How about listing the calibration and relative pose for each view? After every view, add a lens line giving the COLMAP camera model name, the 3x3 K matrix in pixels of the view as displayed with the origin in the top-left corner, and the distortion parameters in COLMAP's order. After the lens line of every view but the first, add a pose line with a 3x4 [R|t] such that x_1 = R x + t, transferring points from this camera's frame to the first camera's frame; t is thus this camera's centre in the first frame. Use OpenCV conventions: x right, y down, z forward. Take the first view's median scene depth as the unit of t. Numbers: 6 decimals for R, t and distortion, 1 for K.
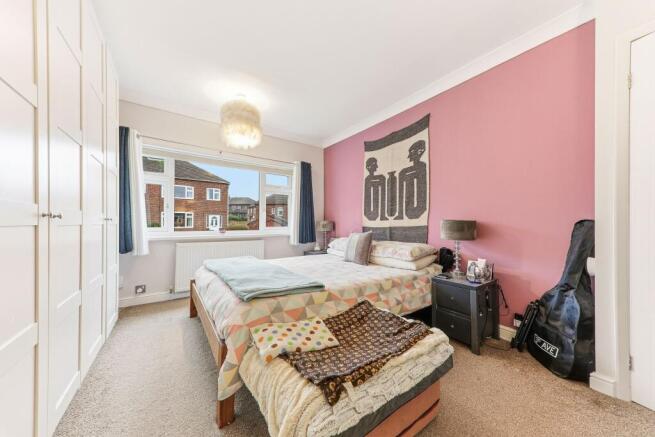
lens RADIAL K [[226.9, 0, 328.1], [0, 226.9, 220.3], [0, 0, 1]] dist [0.000994, 0.000034]
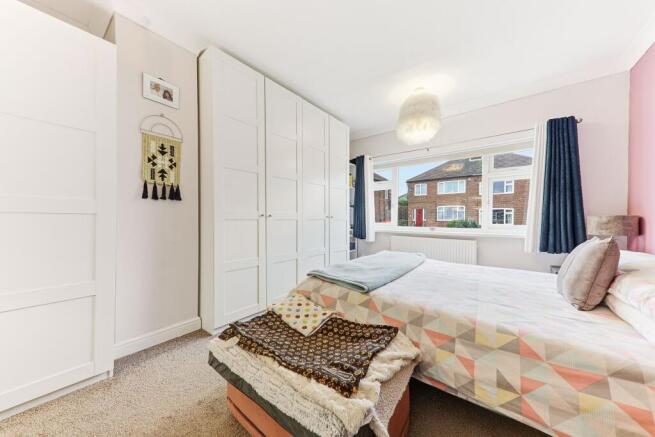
lens RADIAL K [[226.9, 0, 328.1], [0, 226.9, 220.3], [0, 0, 1]] dist [0.000994, 0.000034]
pose [[0.286307, 0.009746, -0.958088, 0.660457], [0.003507, 0.999931, 0.011220, 0.004958], [0.958132, -0.006572, 0.286253, 0.497734]]
